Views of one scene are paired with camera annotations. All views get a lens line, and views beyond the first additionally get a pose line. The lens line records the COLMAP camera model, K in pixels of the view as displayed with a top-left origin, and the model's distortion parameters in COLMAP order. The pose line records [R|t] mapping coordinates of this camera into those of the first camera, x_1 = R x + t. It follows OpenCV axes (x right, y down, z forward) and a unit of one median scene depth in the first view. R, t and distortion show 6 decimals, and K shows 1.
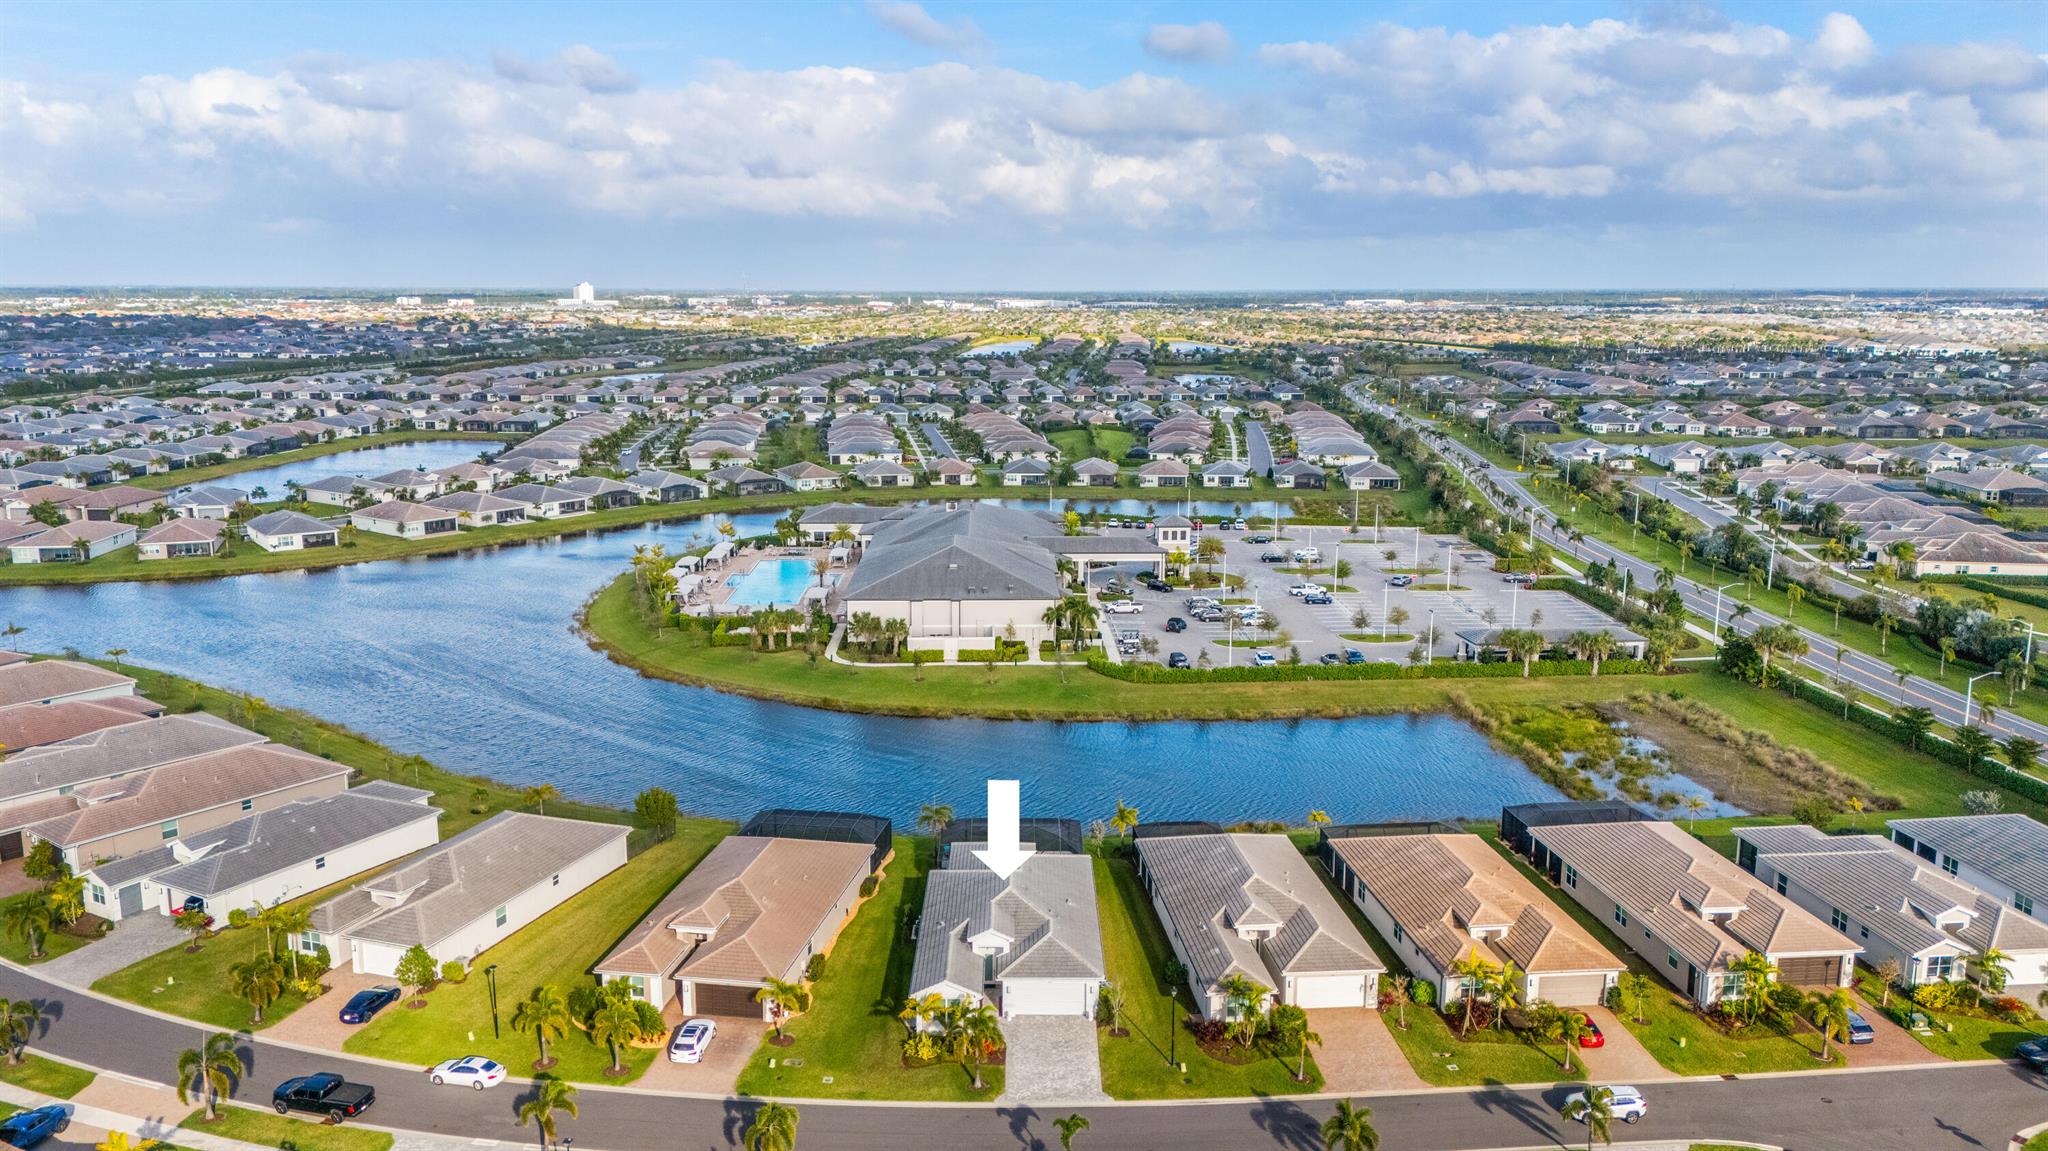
lens RADIAL K [[1424.8, 0, 1026.7], [0, 1424.8, 556.0], [0, 0, 1]] dist [-0.005183, -0.020548]
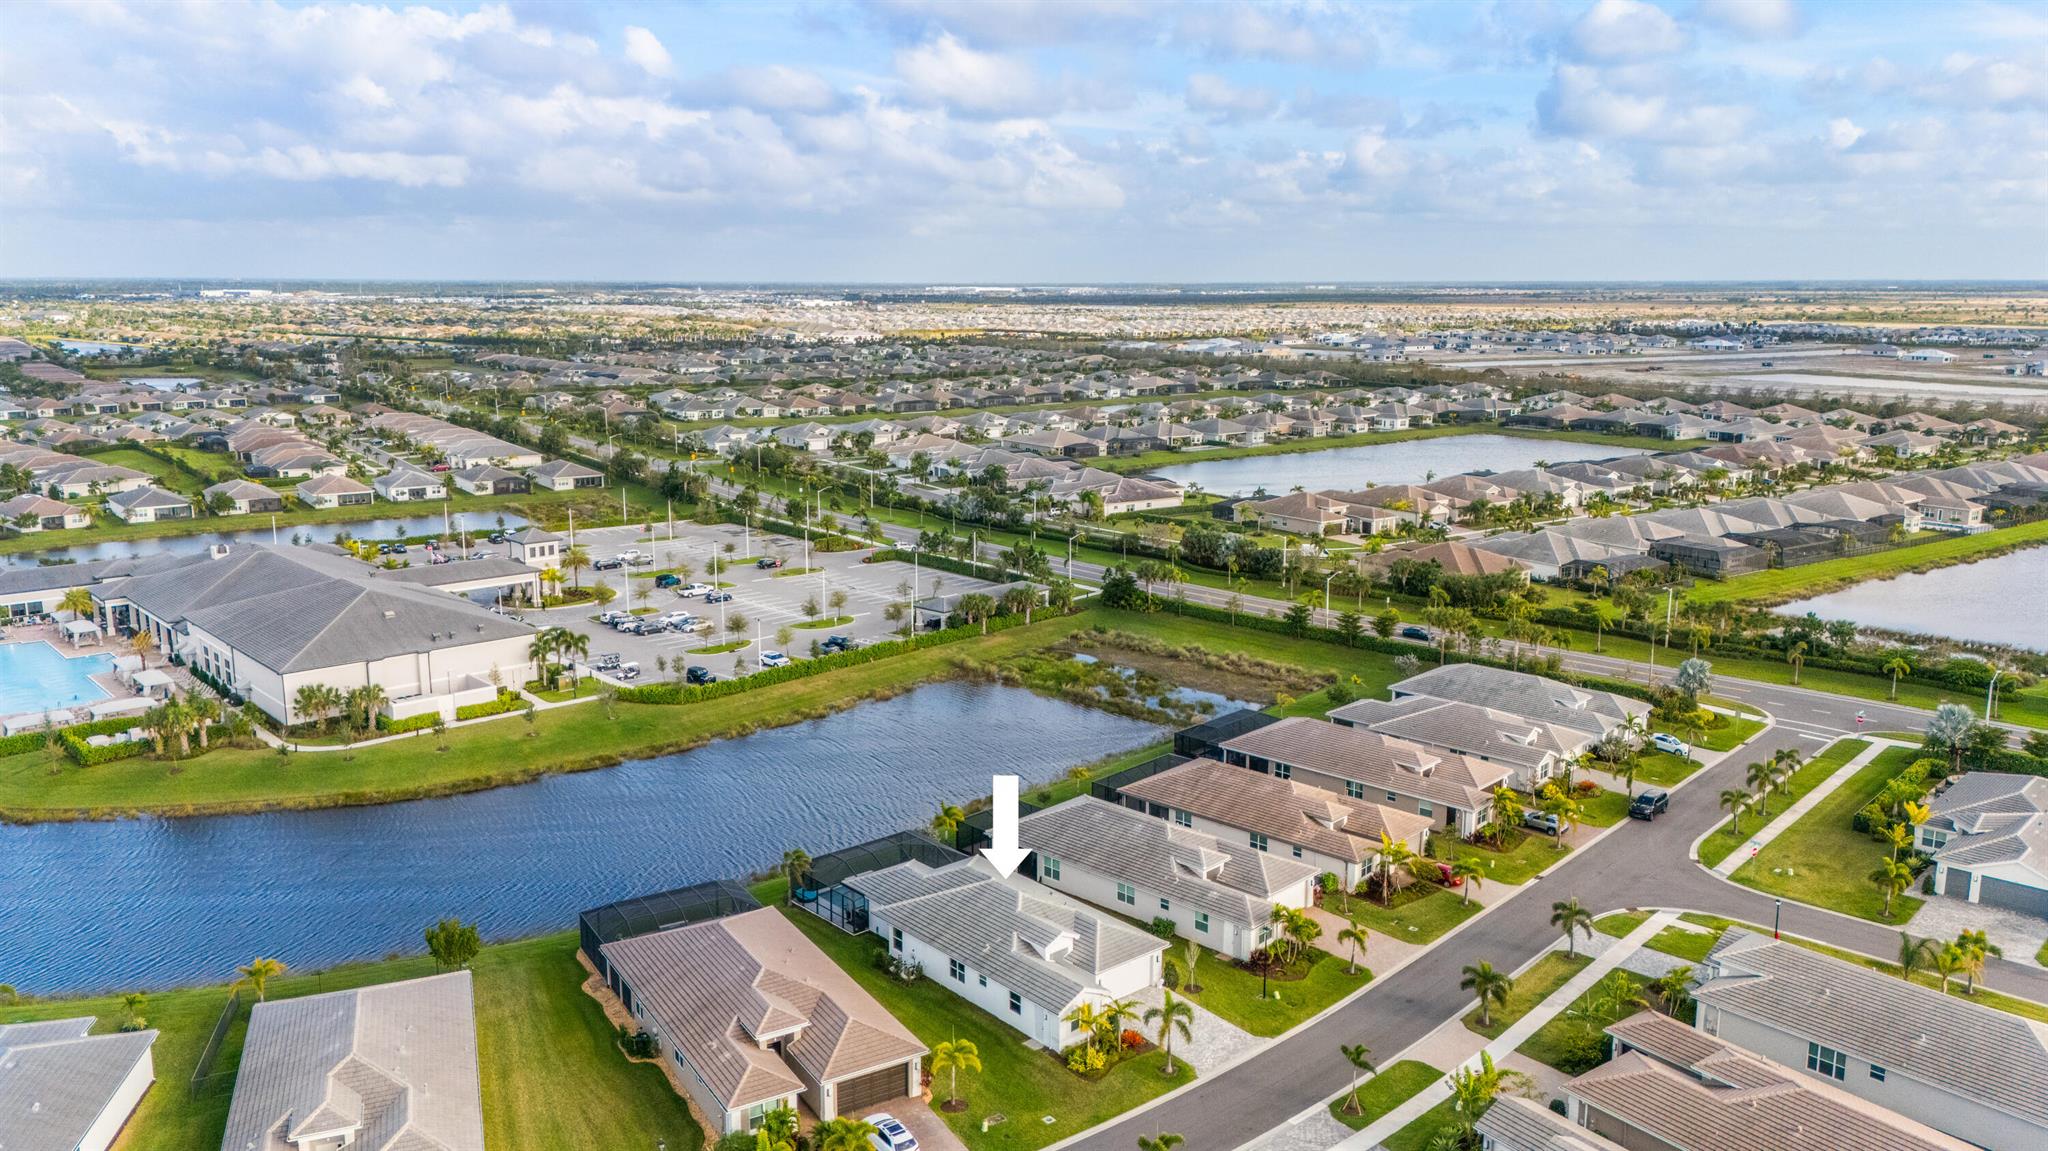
lens RADIAL K [[1424.8, 0, 1026.8], [0, 1424.8, 594.1], [0, 0, 1]] dist [-0.005183, -0.020548]
pose [[0.731624, -0.133525, 0.668504, -0.240669], [0.112453, 0.990835, 0.074835, -0.017388], [-0.672369, 0.020424, 0.739934, 0.100483]]
